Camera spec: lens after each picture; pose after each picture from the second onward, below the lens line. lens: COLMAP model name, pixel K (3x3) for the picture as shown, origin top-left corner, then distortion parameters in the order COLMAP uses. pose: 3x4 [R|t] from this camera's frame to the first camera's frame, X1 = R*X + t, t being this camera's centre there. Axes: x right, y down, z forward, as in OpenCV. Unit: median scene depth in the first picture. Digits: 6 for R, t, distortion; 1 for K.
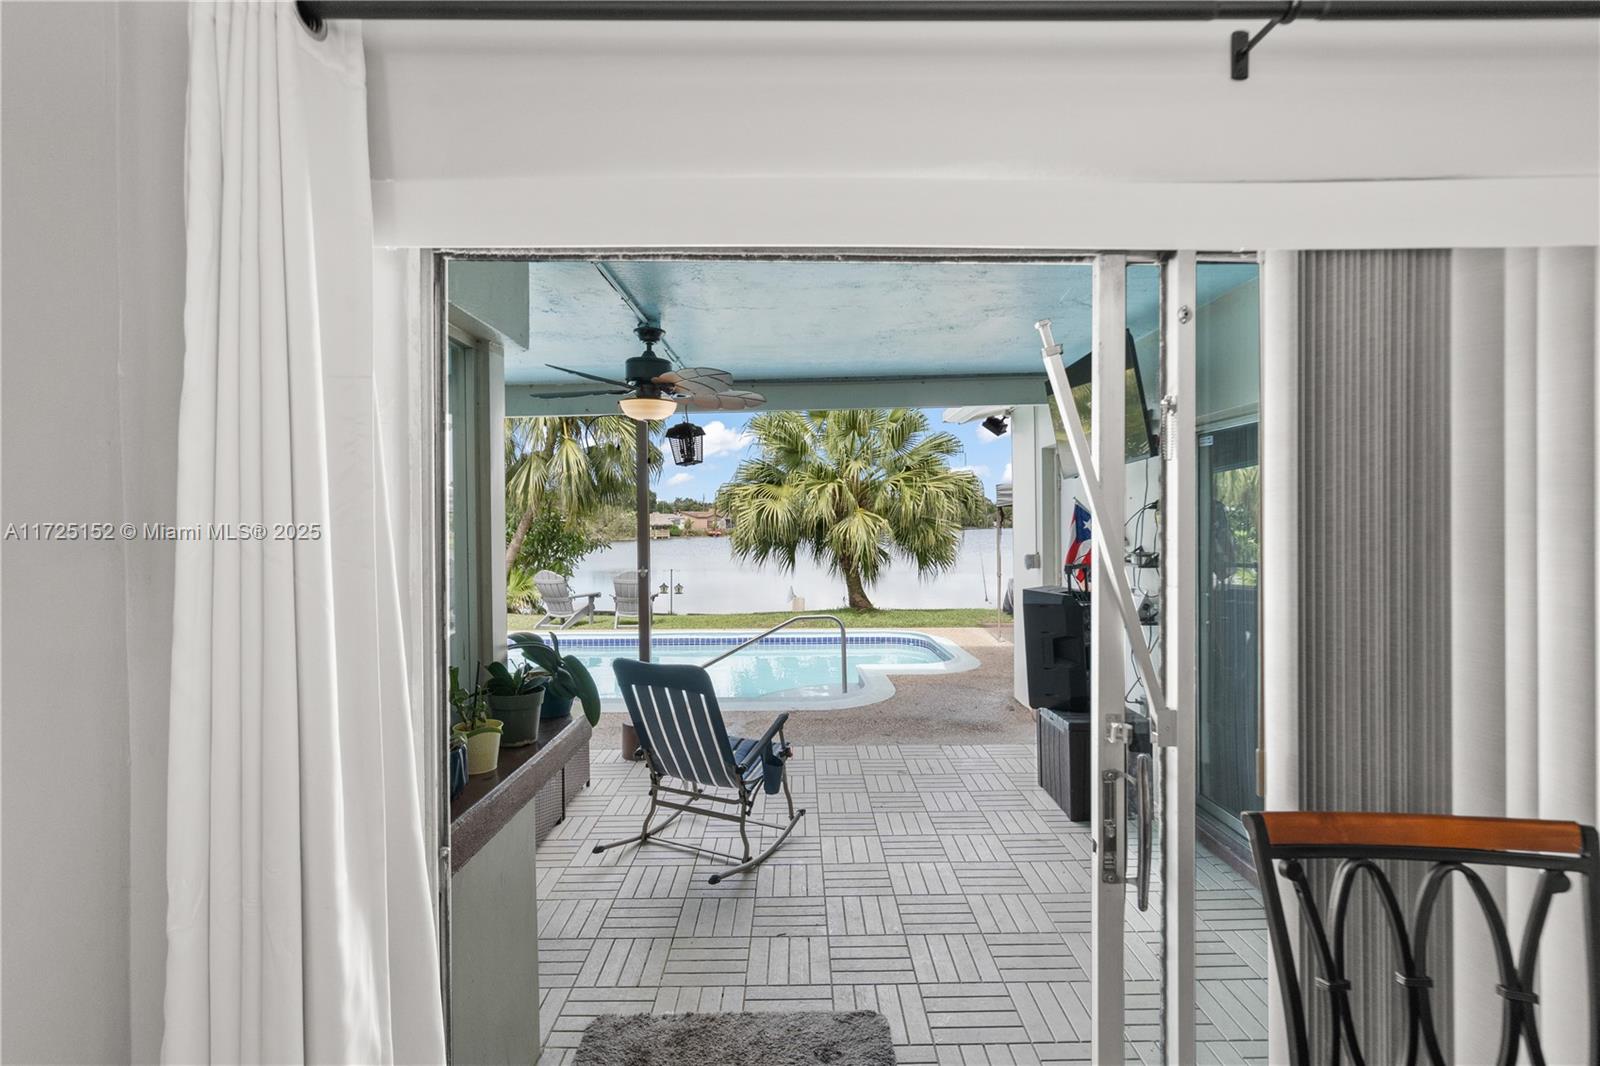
lens RADIAL K [[731.3, 0, 800.0], [0, 731.3, 533.0], [0, 0, 1]] dist [-0.003483, 0.000340]
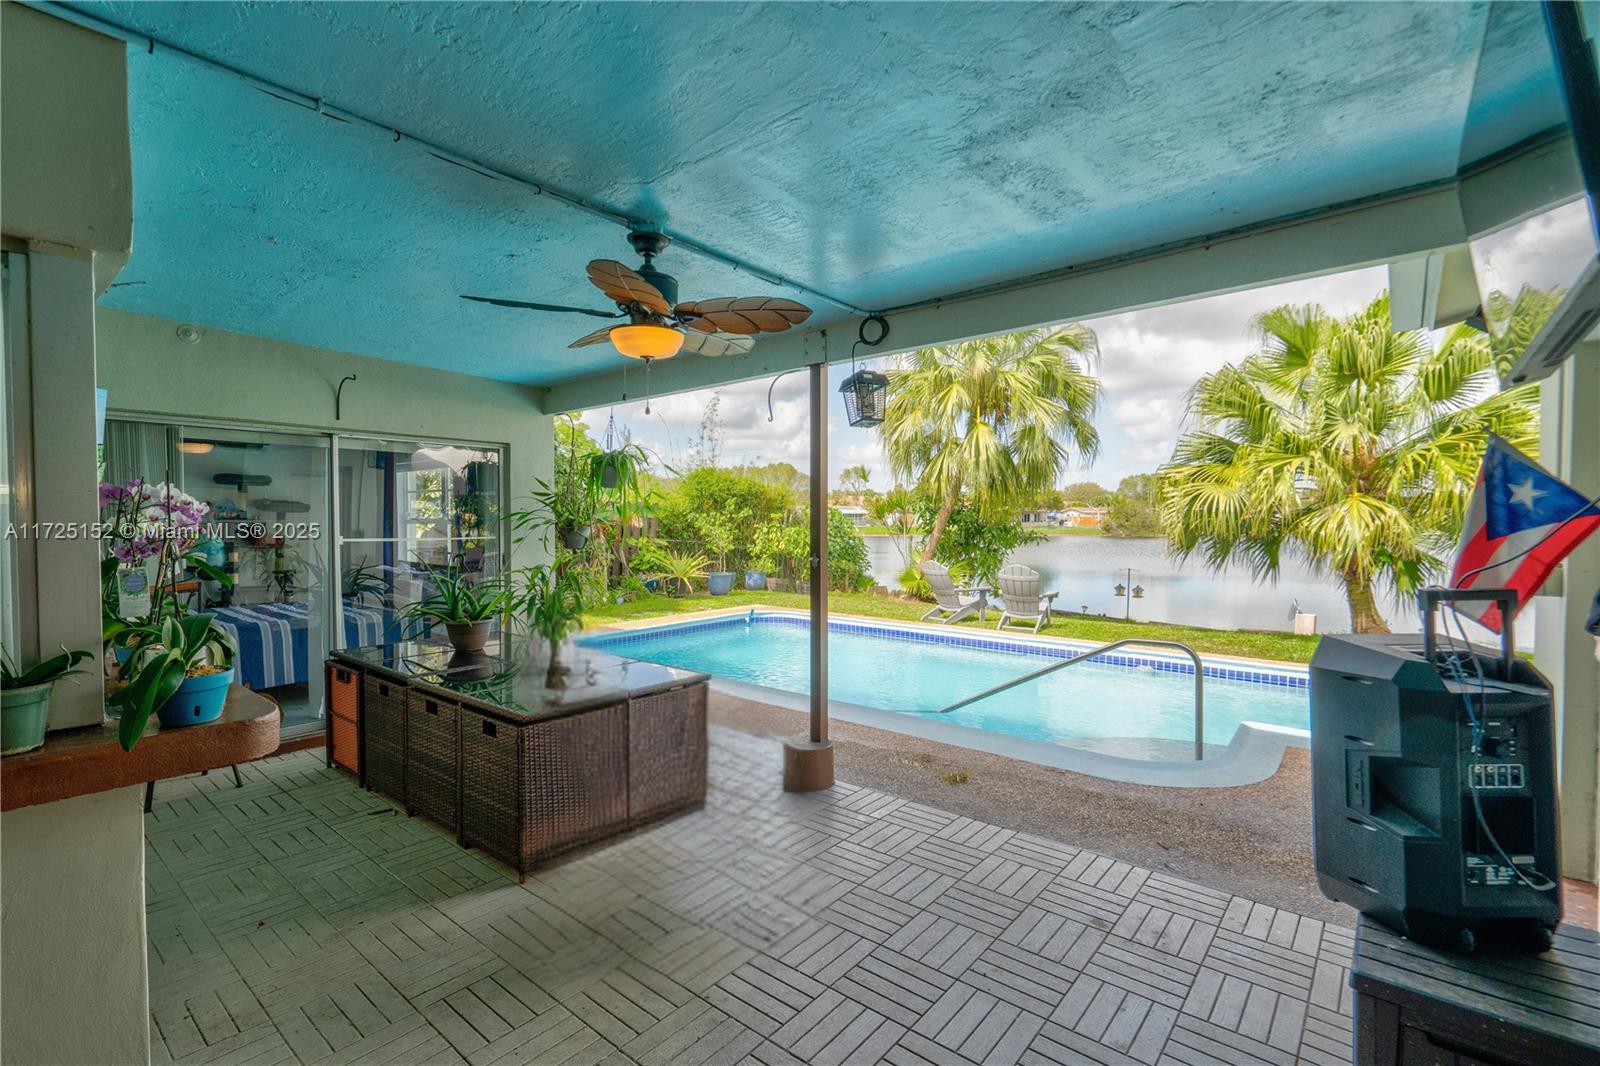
lens RADIAL K [[718.7, 0, 808.0], [0, 718.7, 540.3], [0, 0, 1]] dist [0.001419, 0.000232]
pose [[0.768820, 0.031233, -0.638702, 0.117224], [-0.020569, 0.999498, 0.024118, 0.004404], [0.639134, -0.005405, 0.769076, 0.150771]]
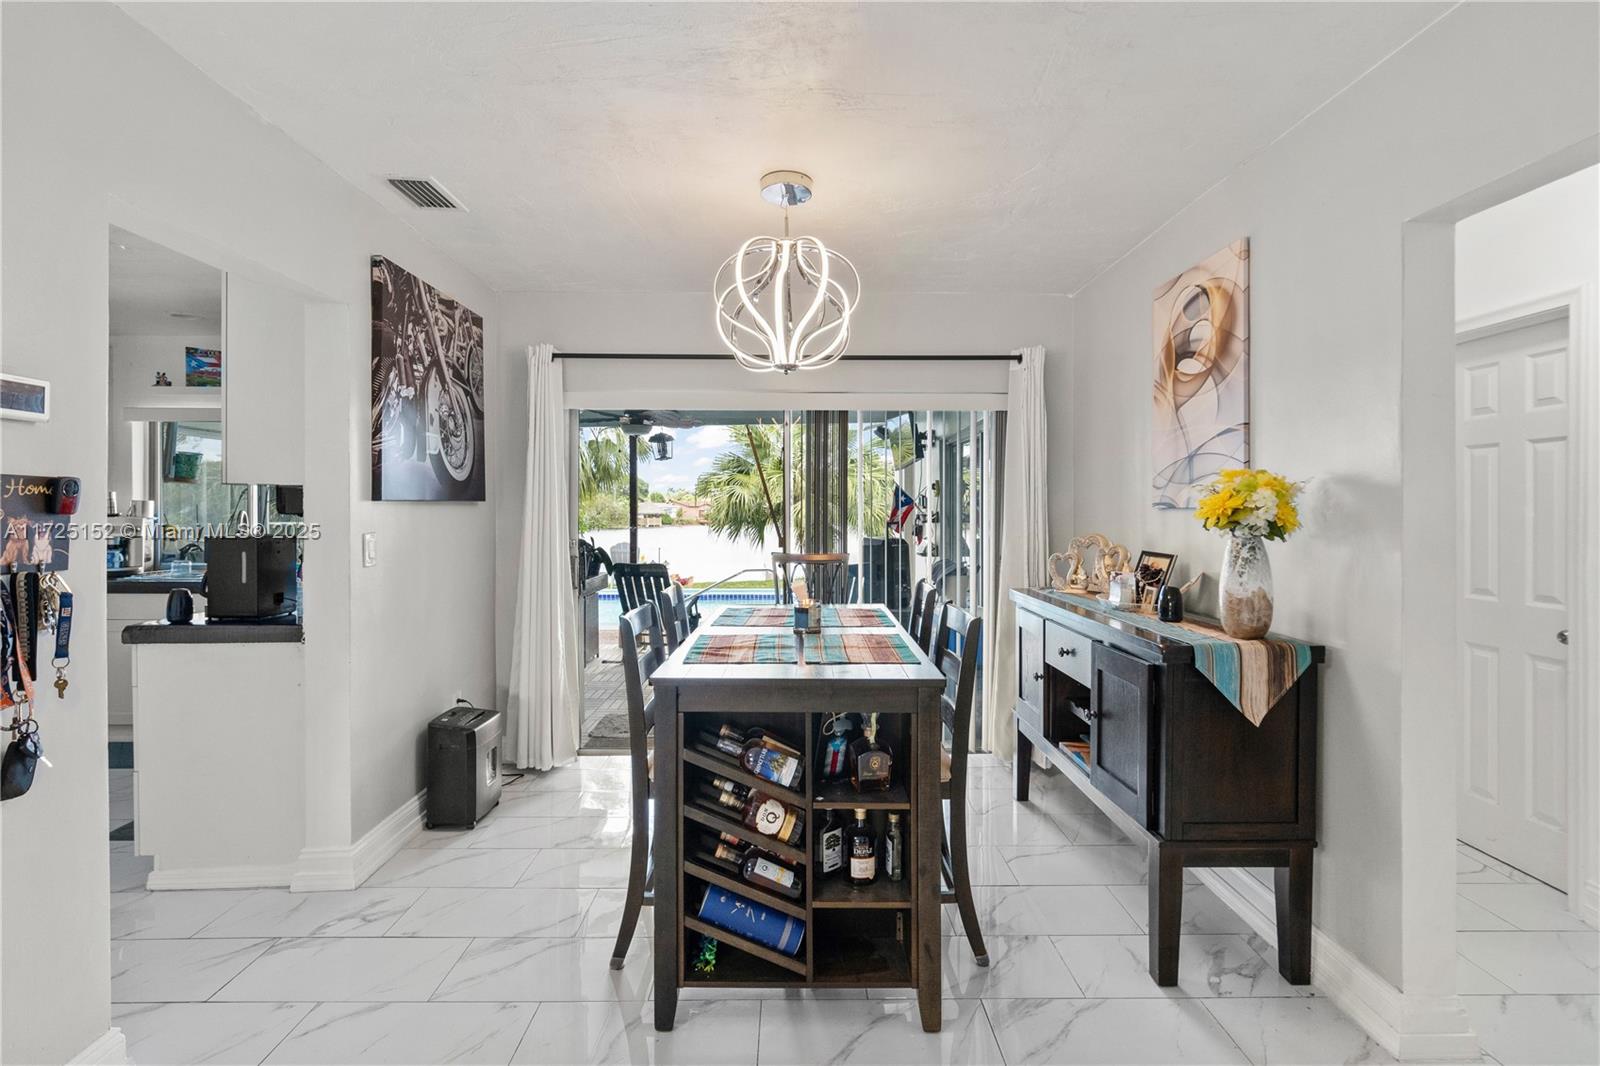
lens RADIAL K [[726.9, 0, 807.0], [0, 726.9, 515.4], [0, 0, 1]] dist [-0.011523, -0.000018]
pose [[0.999750, 0.008287, 0.020744, 0.047673], [-0.008067, 0.999910, -0.010692, 0.015157], [-0.020830, 0.010522, 0.999728, -0.213581]]
